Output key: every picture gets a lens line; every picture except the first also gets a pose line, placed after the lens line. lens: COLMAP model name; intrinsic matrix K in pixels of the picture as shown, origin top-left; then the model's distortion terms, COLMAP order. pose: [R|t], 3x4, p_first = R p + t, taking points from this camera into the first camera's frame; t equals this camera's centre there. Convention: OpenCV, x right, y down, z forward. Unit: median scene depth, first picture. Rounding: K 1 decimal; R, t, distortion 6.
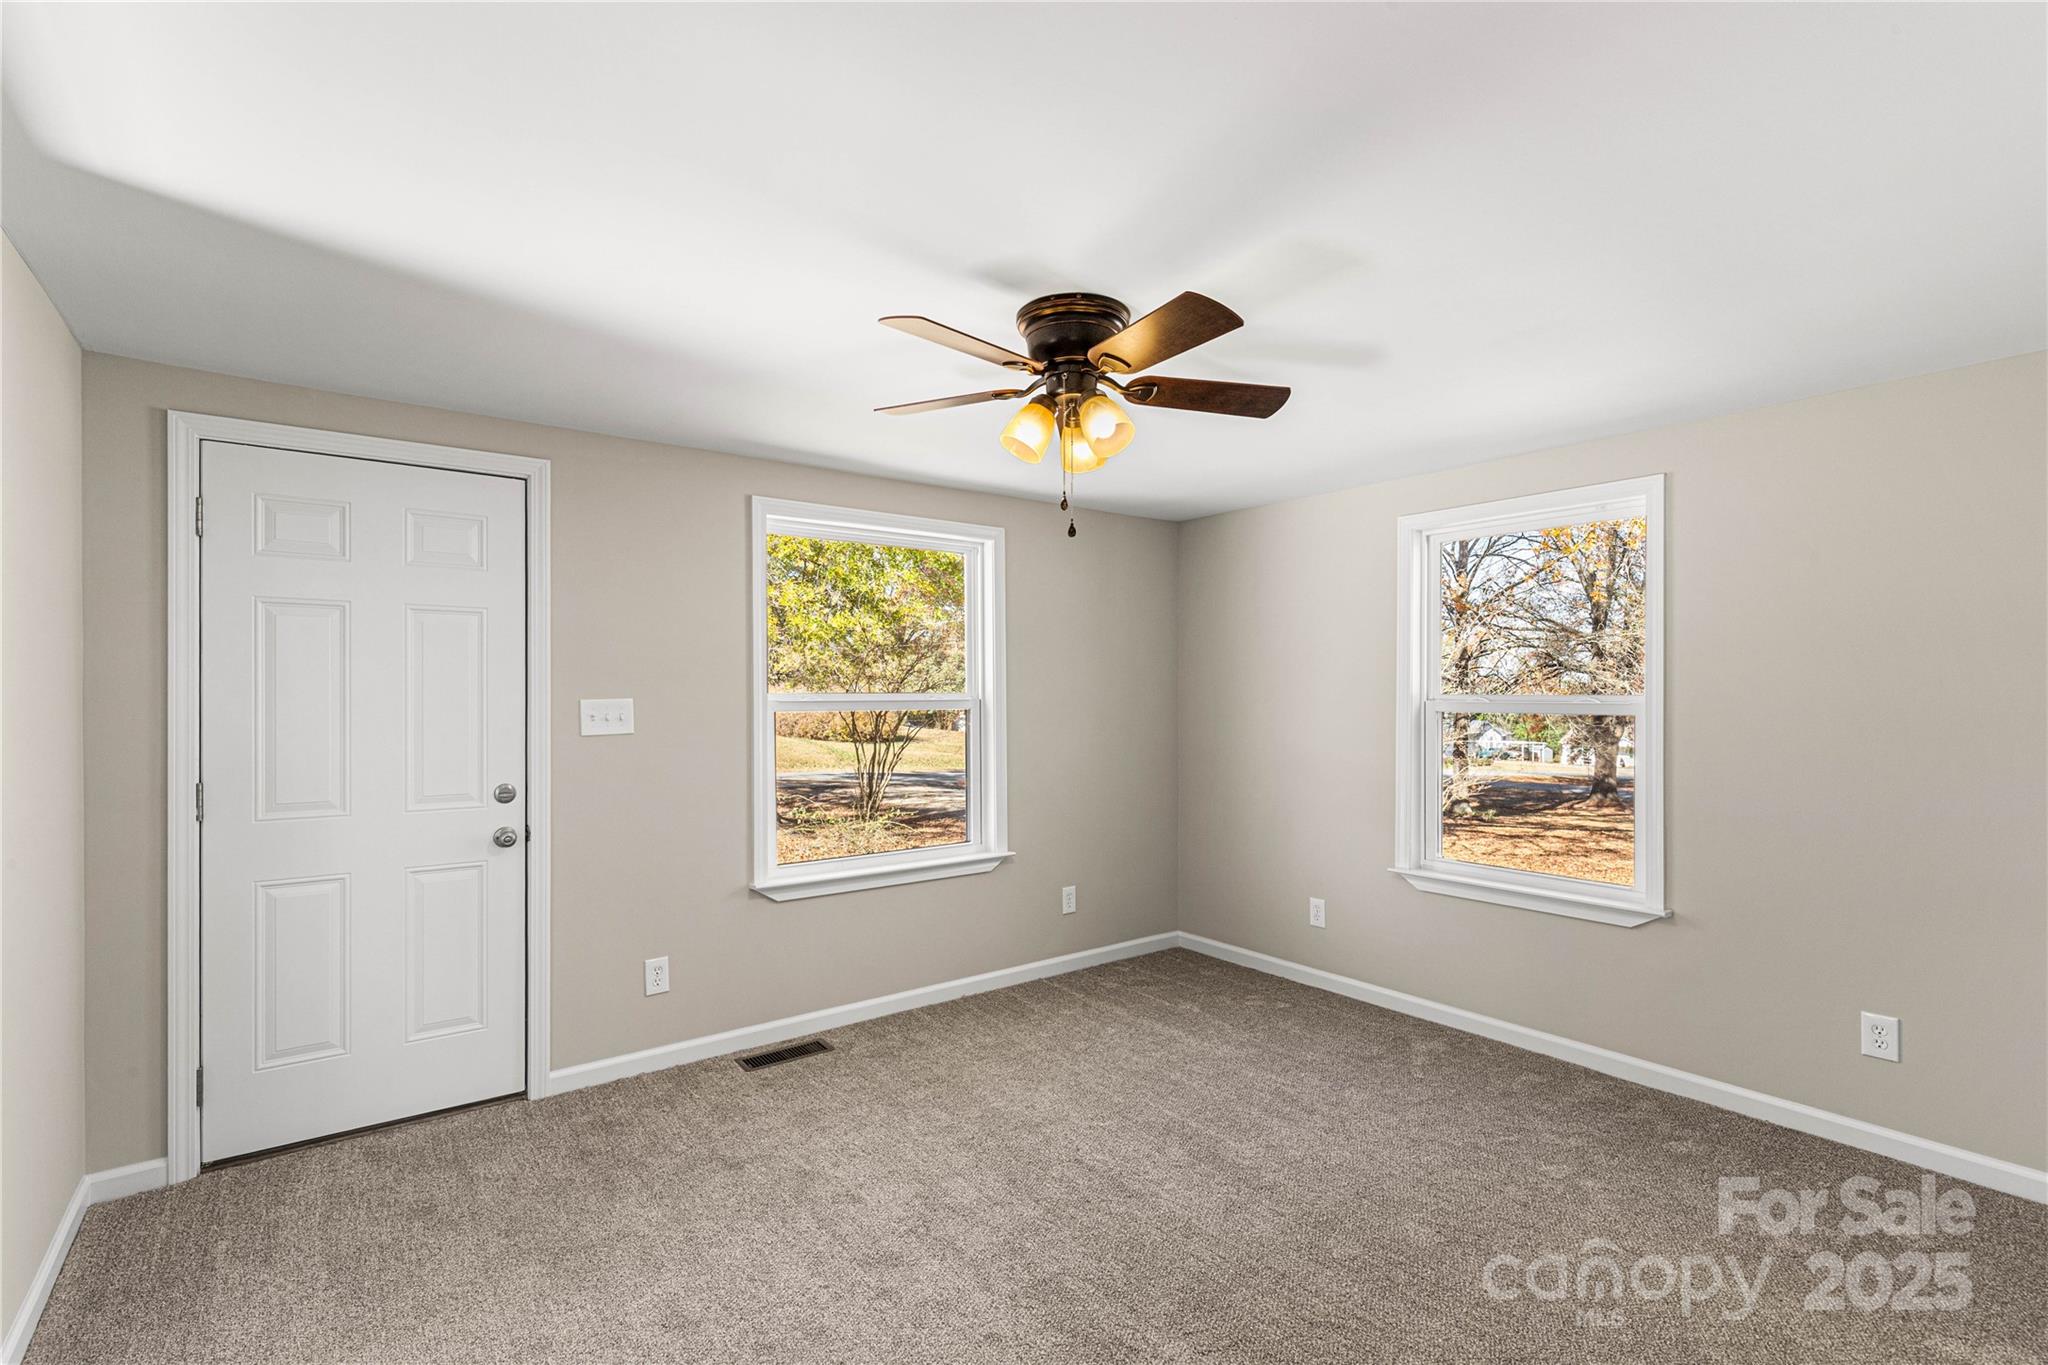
lens RADIAL K [[946.6, 0, 1020.3], [0, 946.6, 683.7], [0, 0, 1]] dist [0.000694, -0.000185]
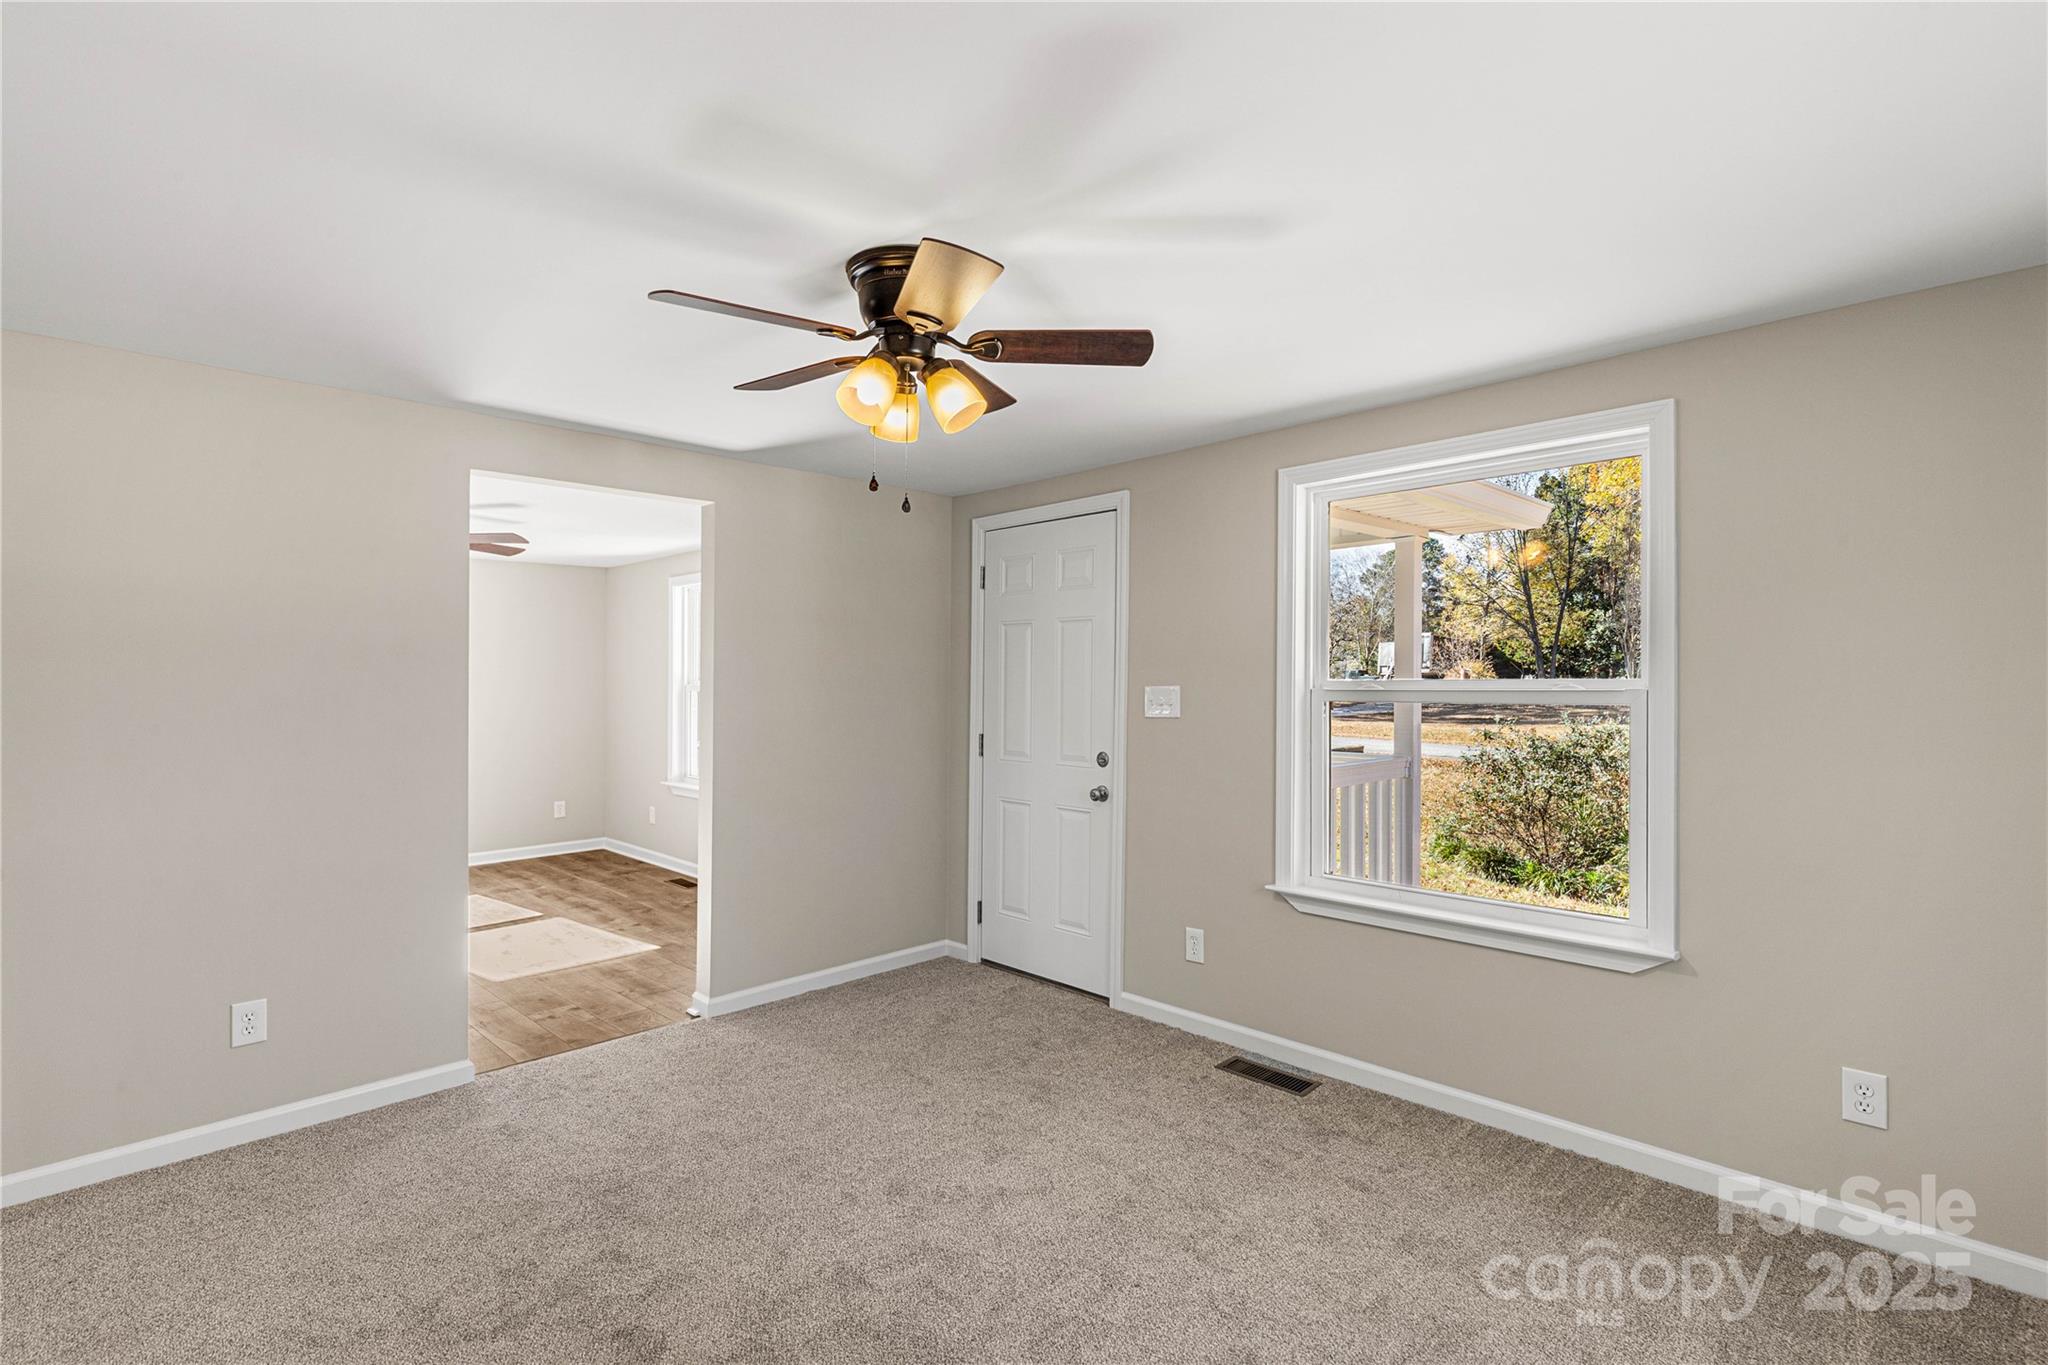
lens RADIAL K [[941.0, 0, 1024.0], [0, 941.0, 682.5], [0, 0, 1]] dist [-0.000161, -0.000077]
pose [[0.133296, -0.004184, -0.991067, 0.675402], [0.003166, 0.999988, -0.003796, 0.016100], [0.991071, -0.002632, 0.133308, 0.699554]]
